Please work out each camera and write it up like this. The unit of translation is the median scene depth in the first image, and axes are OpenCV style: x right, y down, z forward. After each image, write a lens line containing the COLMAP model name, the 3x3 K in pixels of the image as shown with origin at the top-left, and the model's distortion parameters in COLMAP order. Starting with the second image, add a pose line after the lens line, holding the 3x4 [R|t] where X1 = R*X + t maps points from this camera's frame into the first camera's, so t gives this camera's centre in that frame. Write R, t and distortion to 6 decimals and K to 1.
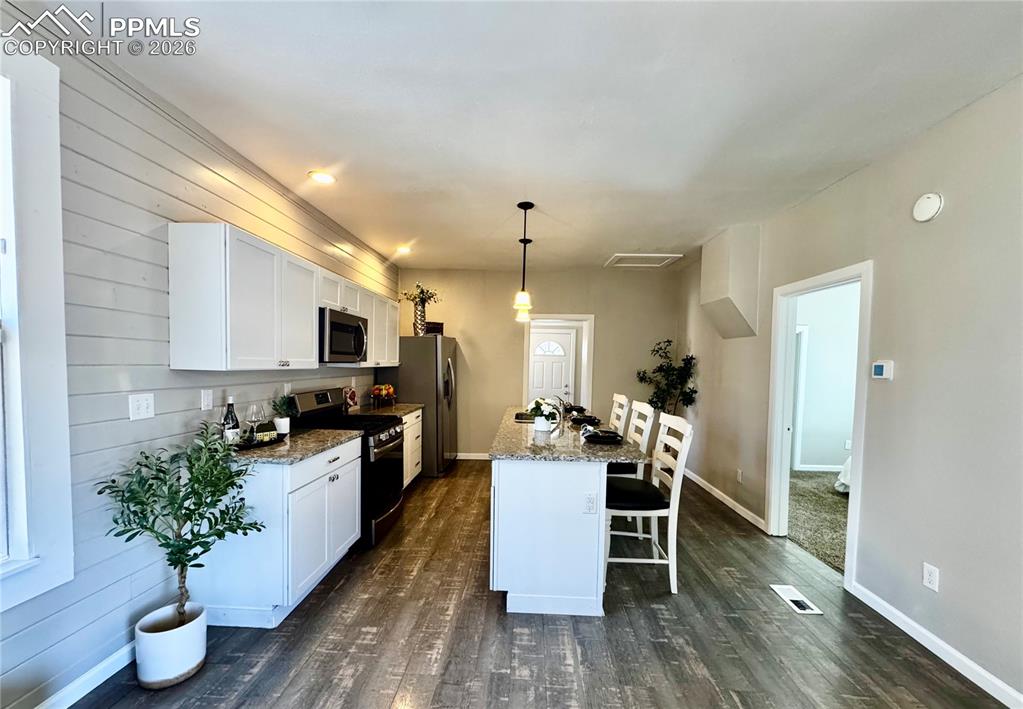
lens RADIAL K [[406.9, 0, 512.9], [0, 406.9, 383.8], [0, 0, 1]] dist [-0.003119, -0.000133]
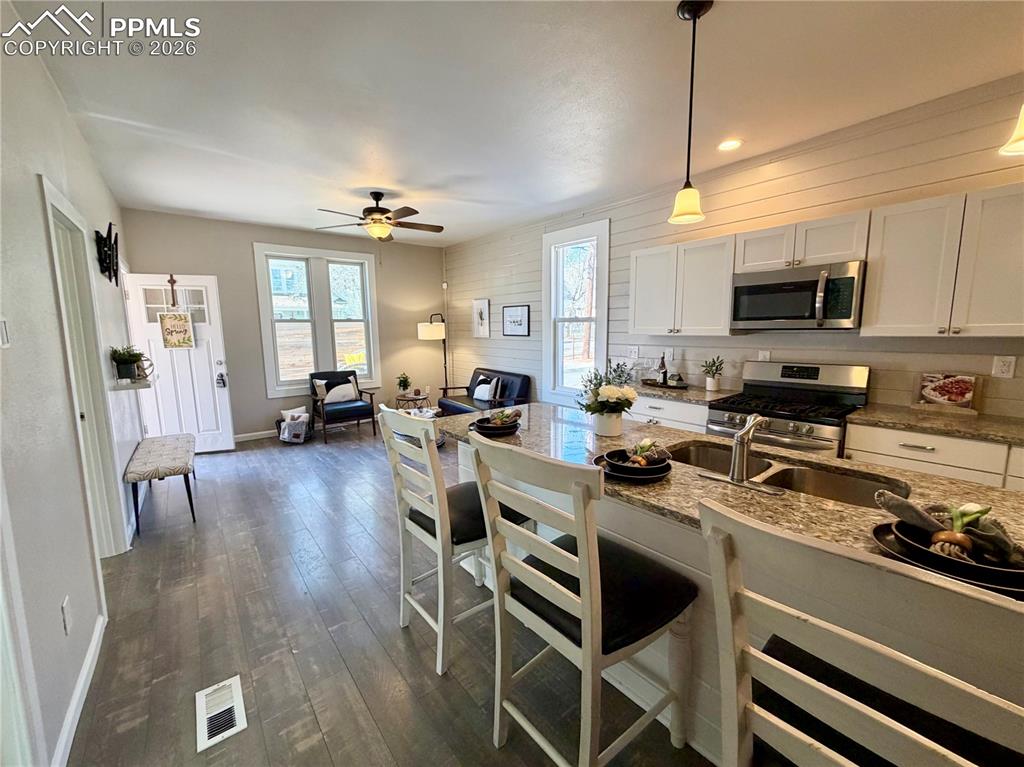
lens RADIAL K [[408.6, 0, 510.1], [0, 408.6, 384.6], [0, 0, 1]] dist [-0.001617, 0.000893]
pose [[-0.752301, 0.074634, -0.654578, 0.720717], [-0.040645, 0.986412, 0.159181, -0.066940], [0.657564, 0.146357, -0.739046, 1.641201]]
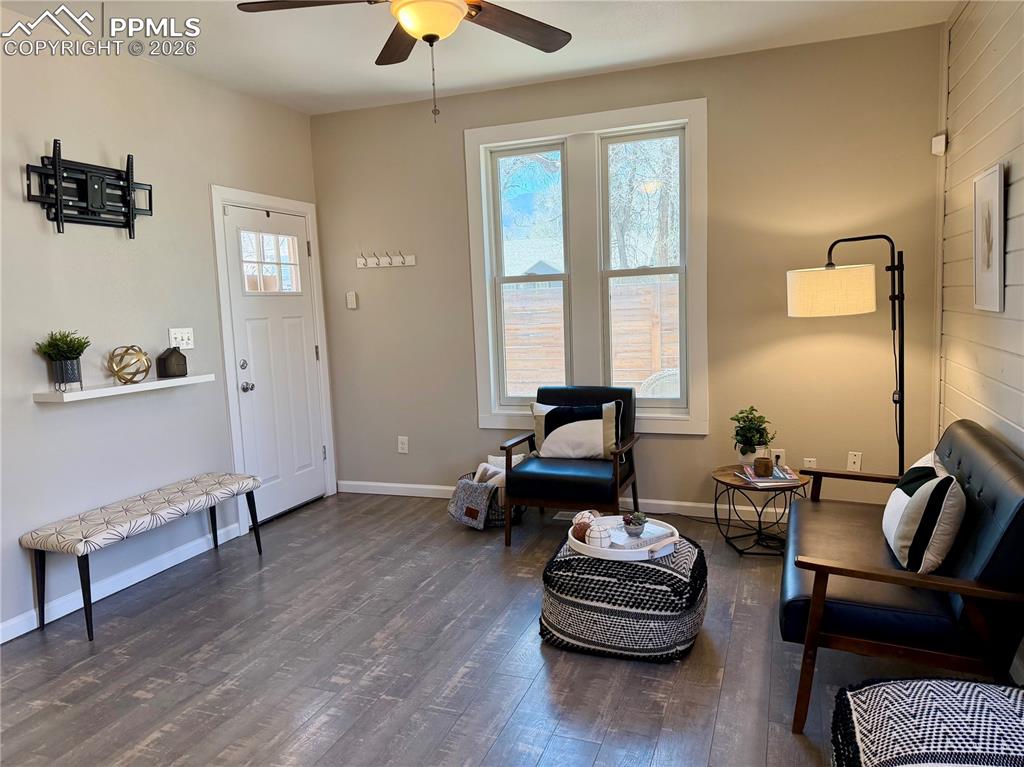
lens RADIAL K [[718.5, 0, 504.7], [0, 718.5, 382.9], [0, 0, 1]] dist [0.060432, -0.080091]
pose [[-0.947854, -0.025115, 0.317712, -0.376023], [0.029375, 0.985762, 0.165561, -0.051298], [-0.317347, 0.166261, -0.933621, 1.058523]]
